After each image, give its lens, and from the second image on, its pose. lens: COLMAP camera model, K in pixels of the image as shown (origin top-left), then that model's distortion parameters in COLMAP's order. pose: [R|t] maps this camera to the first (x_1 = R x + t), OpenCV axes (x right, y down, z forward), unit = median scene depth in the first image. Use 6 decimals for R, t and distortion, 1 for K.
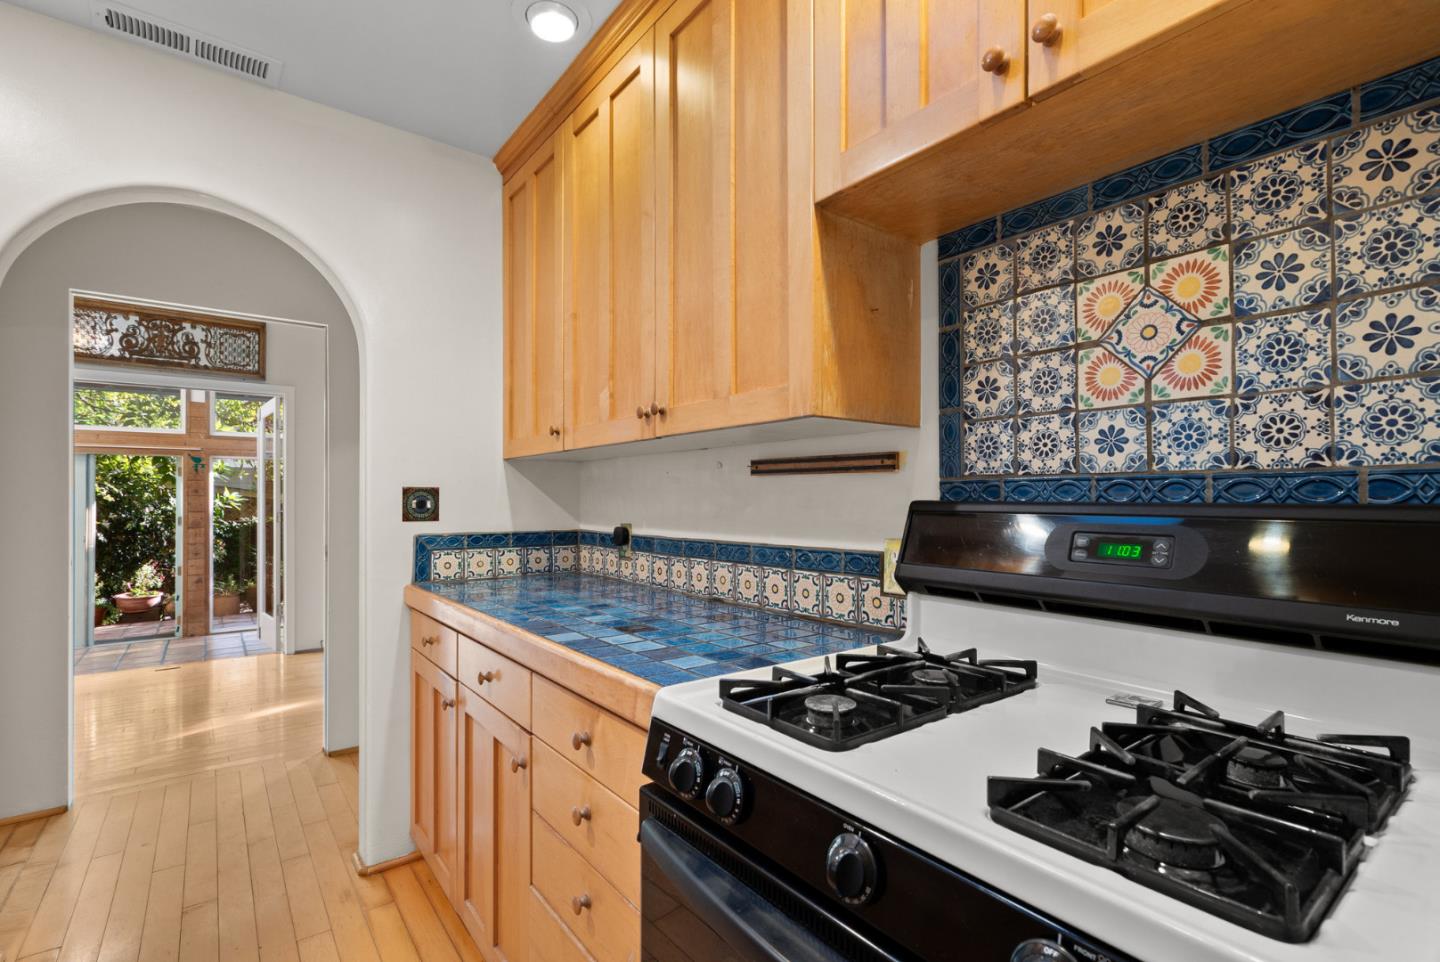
lens RADIAL K [[661.0, 0, 718.3], [0, 661.0, 502.3], [0, 0, 1]] dist [-0.005408, -0.000027]
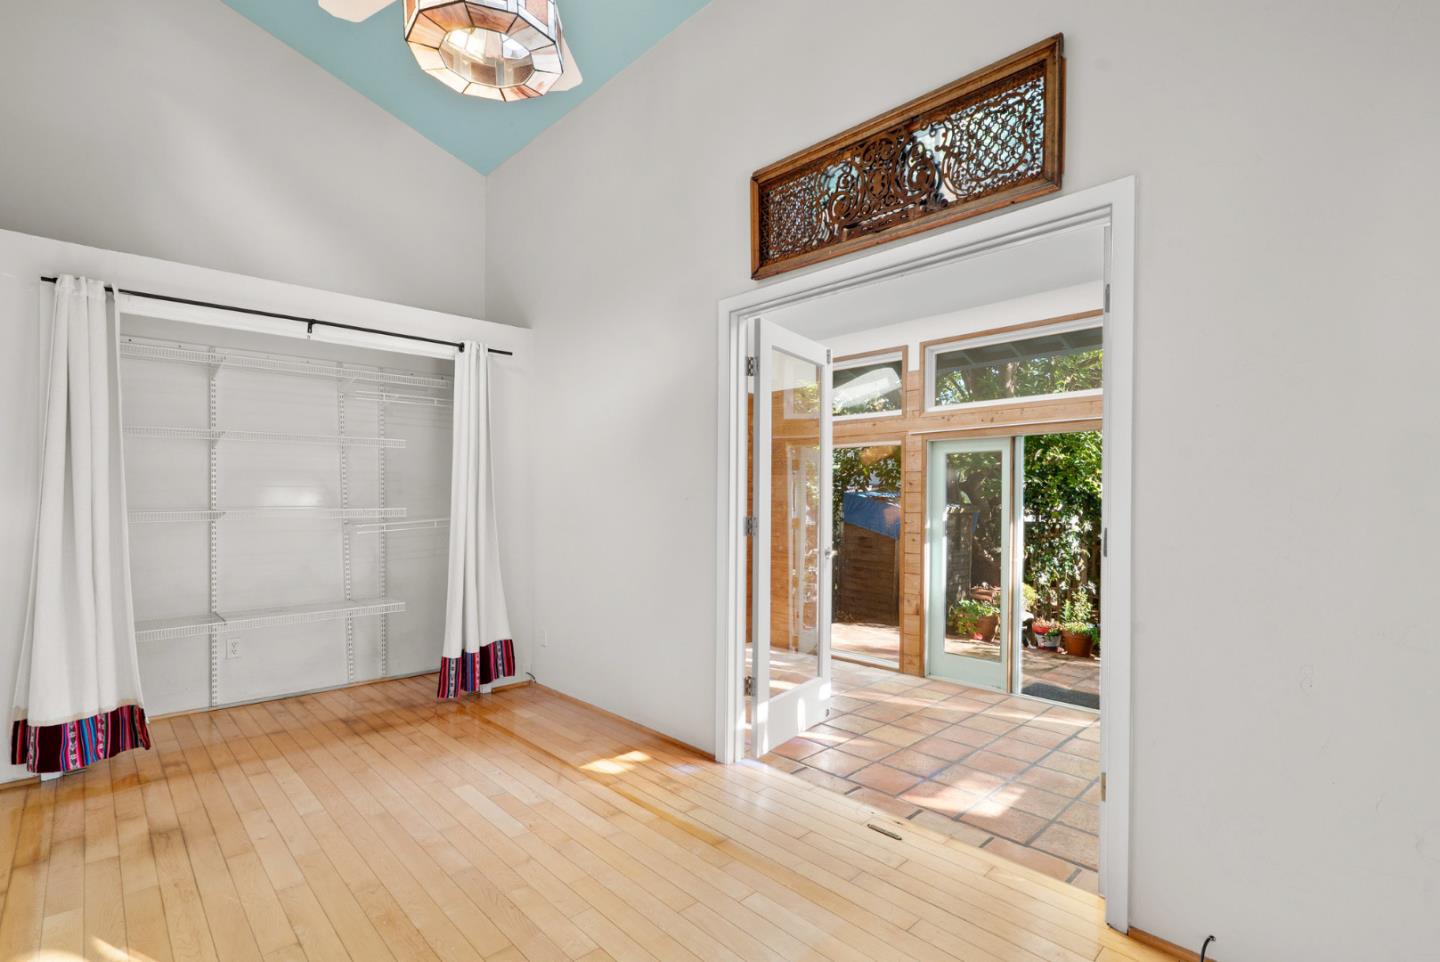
lens RADIAL K [[661.0, 0, 718.3], [0, 661.0, 502.3], [0, 0, 1]] dist [-0.005408, -0.000027]
pose [[0.114628, 0.003257, -0.993403, -0.326945], [-0.004945, 0.999984, 0.002707, 0.001040], [0.993396, 0.004602, 0.114642, 0.758524]]
